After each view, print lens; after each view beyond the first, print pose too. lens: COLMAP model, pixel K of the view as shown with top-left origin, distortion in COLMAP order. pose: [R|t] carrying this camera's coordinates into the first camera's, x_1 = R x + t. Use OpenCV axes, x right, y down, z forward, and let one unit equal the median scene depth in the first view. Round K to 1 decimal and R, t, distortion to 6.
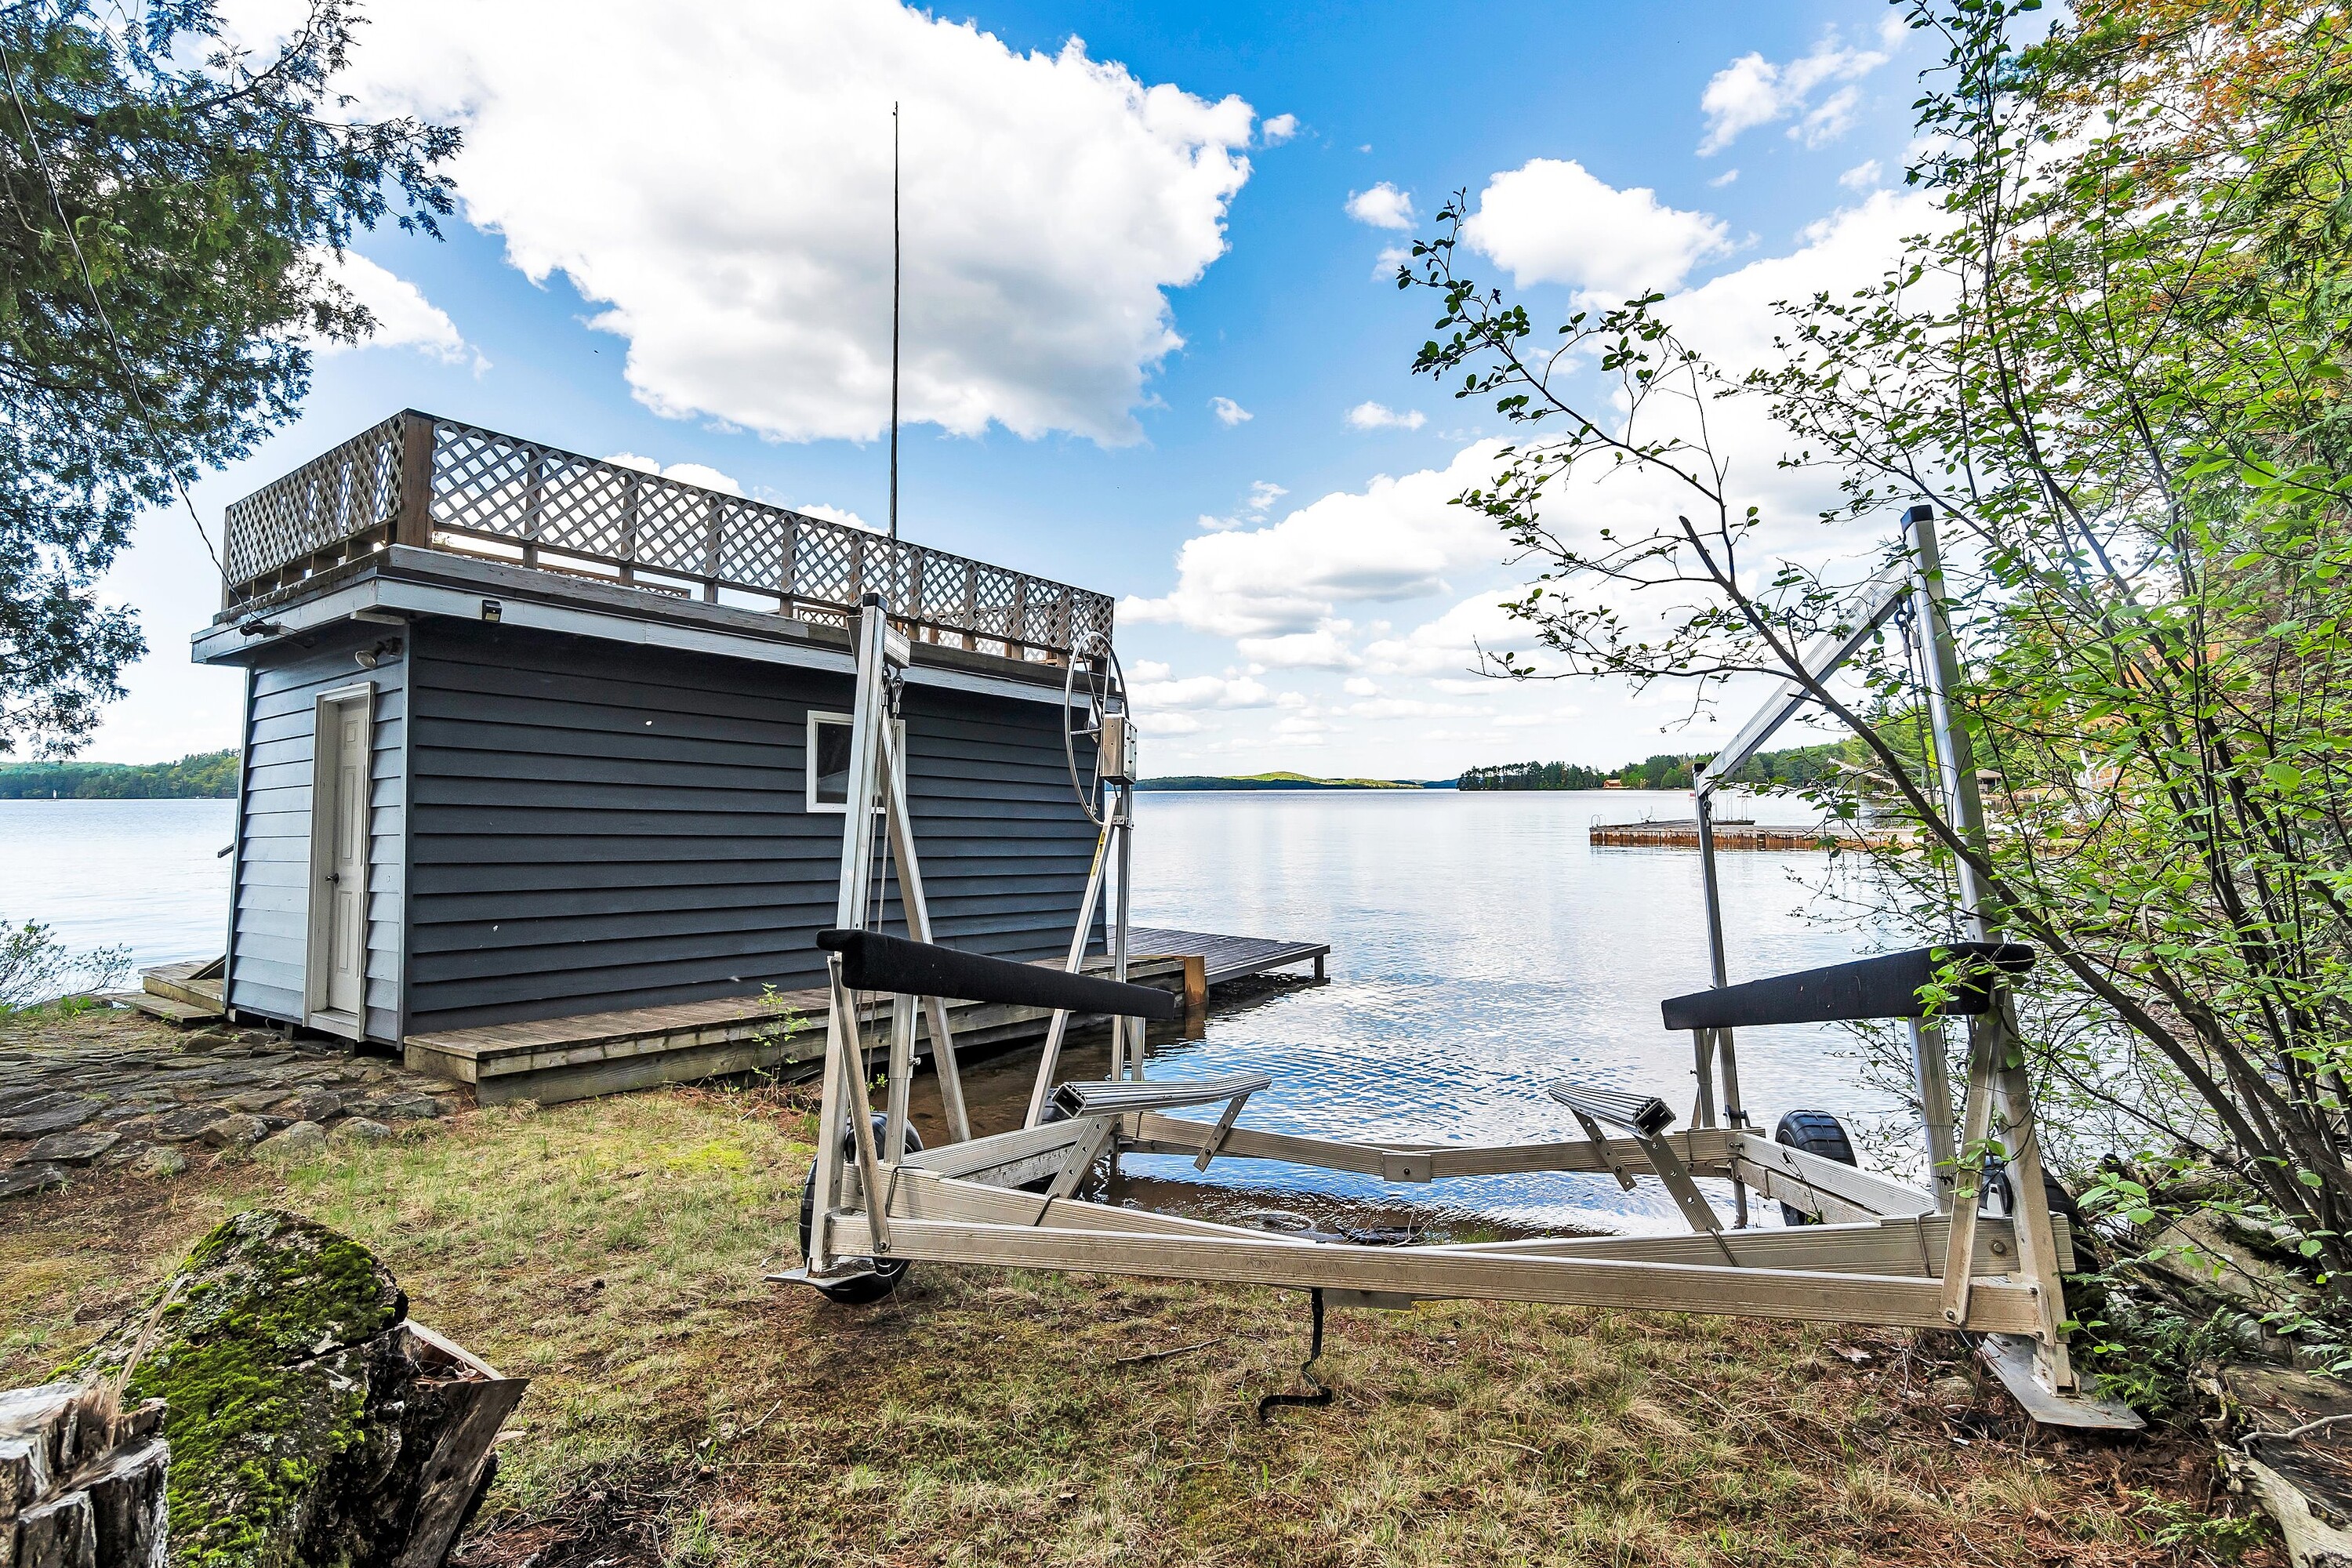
lens RADIAL K [[1158.8, 0, 1168.3], [0, 1158.8, 783.2], [0, 0, 1]] dist [-0.012756, 0.000219]
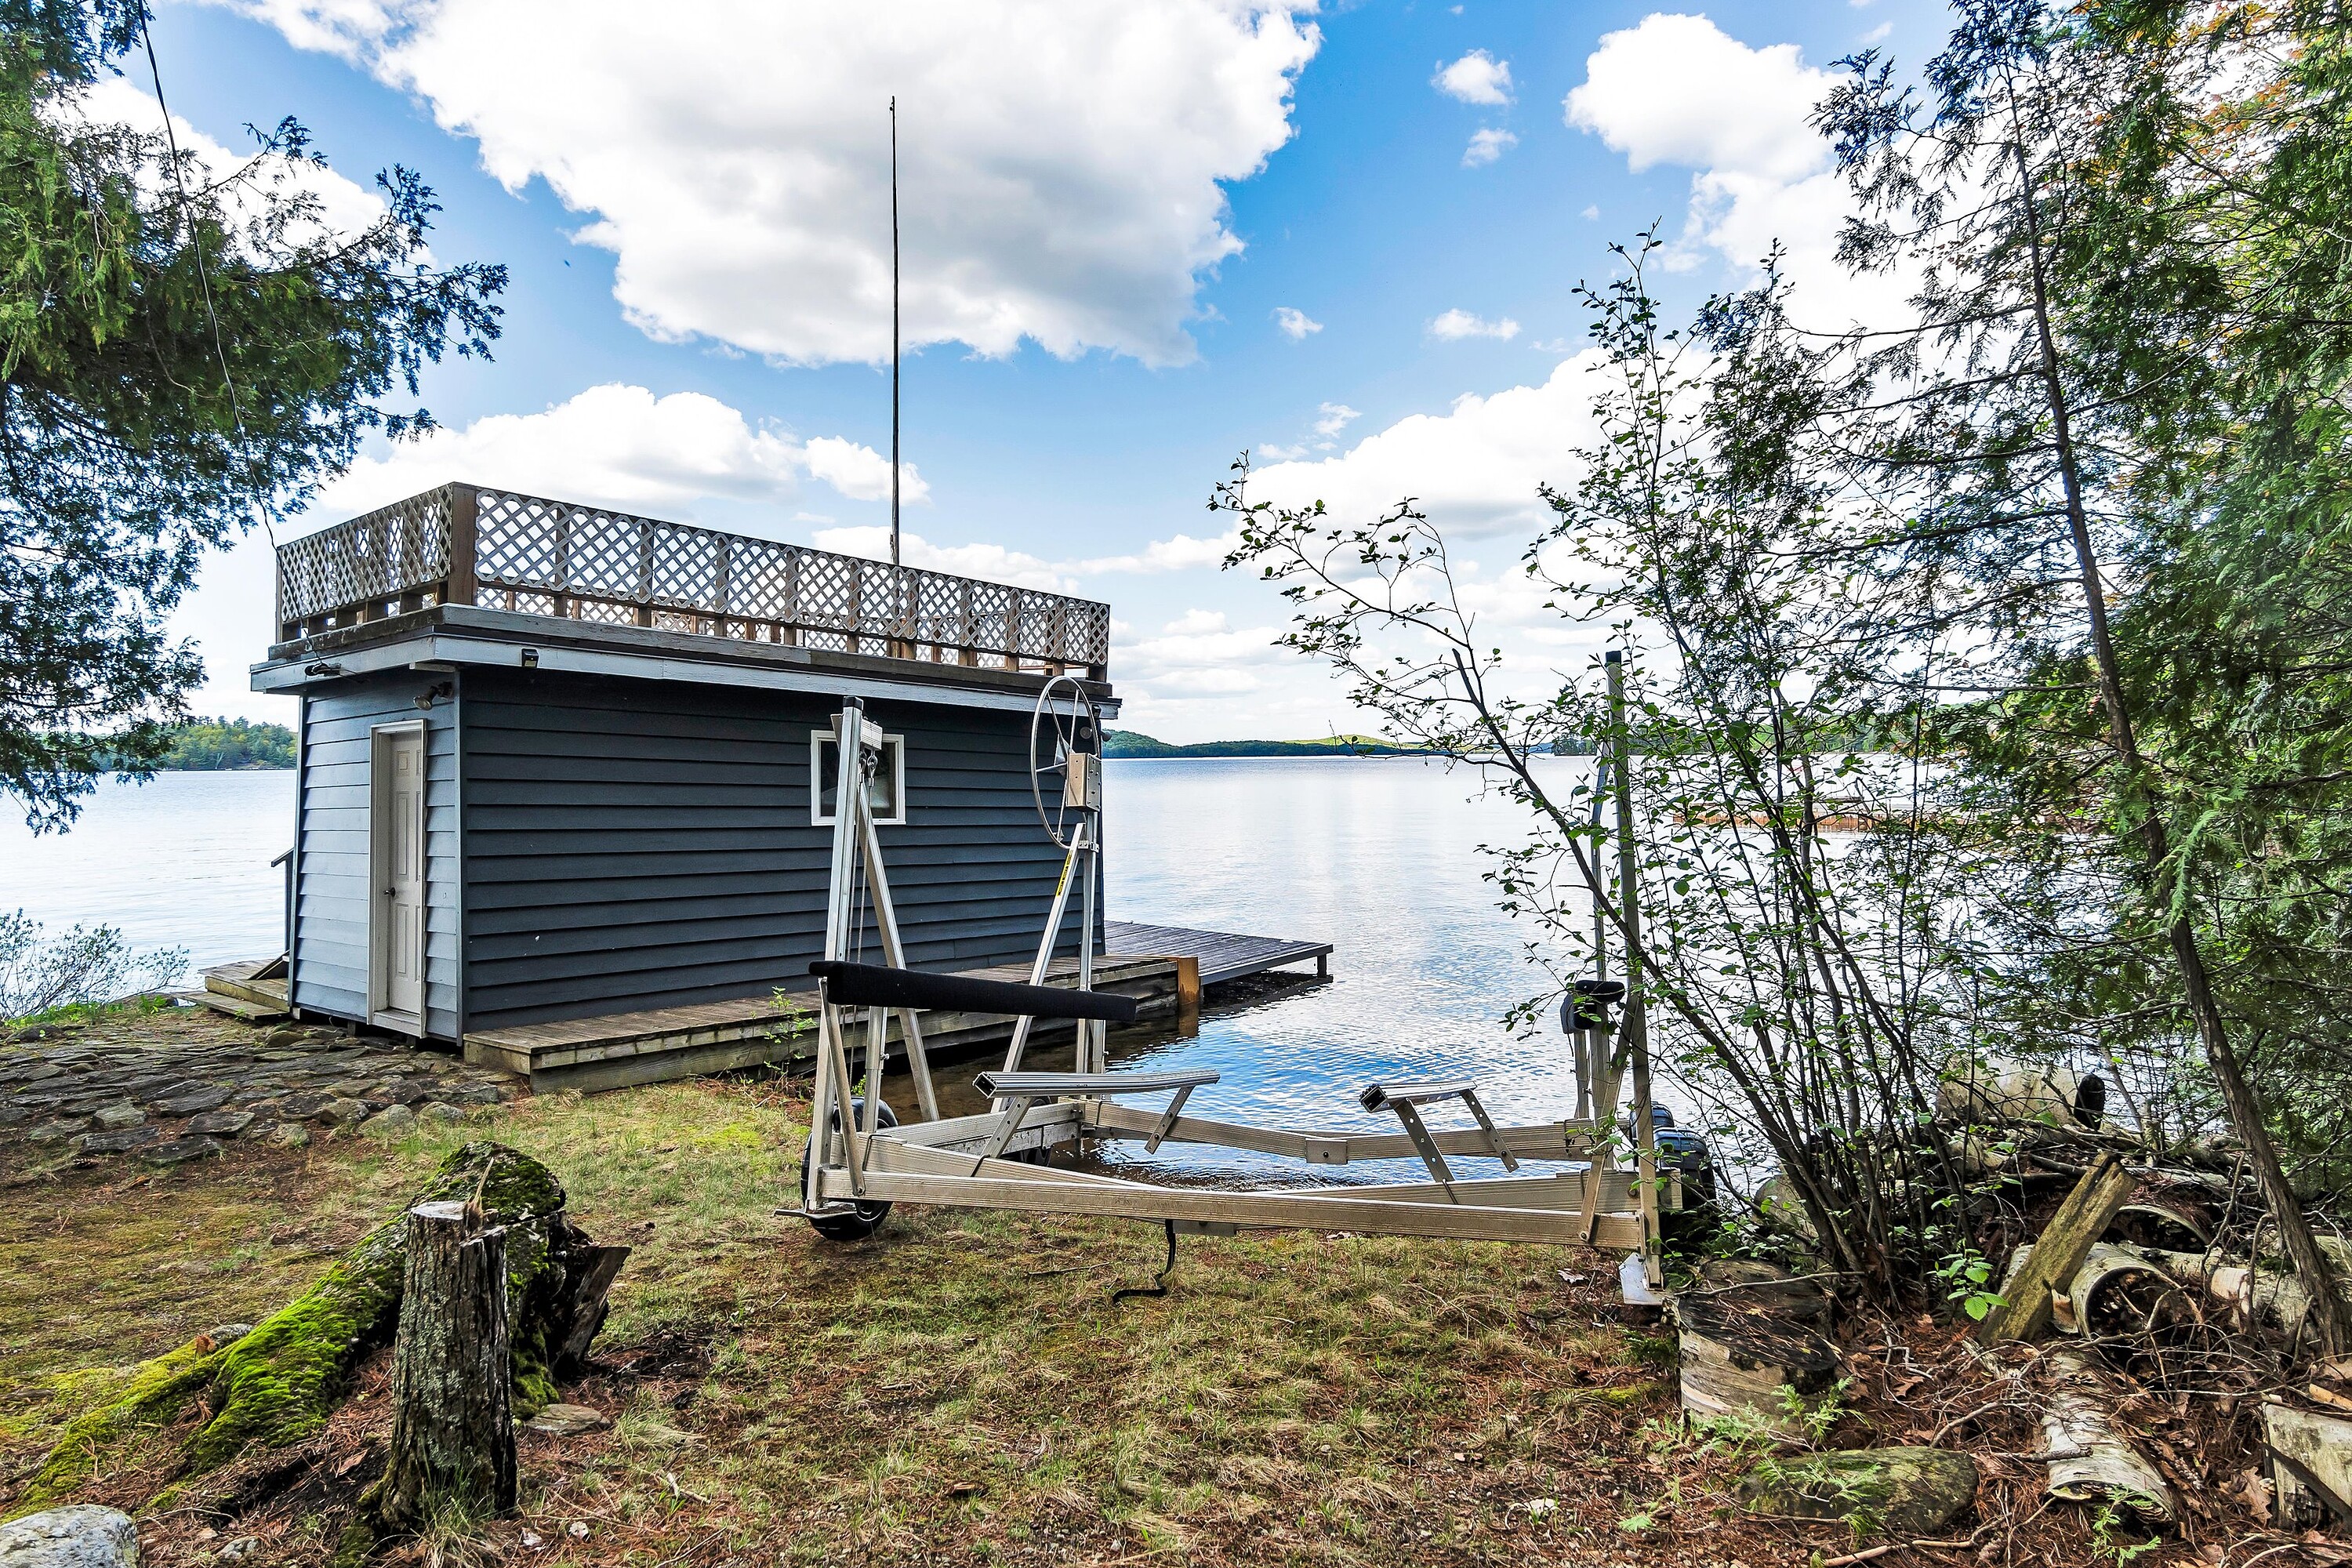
lens RADIAL K [[1309.5, 0, 1179.2], [0, 1309.5, 789.1], [0, 0, 1]] dist [-0.017558, 0.000872]
pose [[0.999348, -0.003045, -0.035973, 0.095163], [0.004206, 0.999471, 0.032237, -0.062334], [0.035856, -0.032367, 0.998833, -0.260761]]
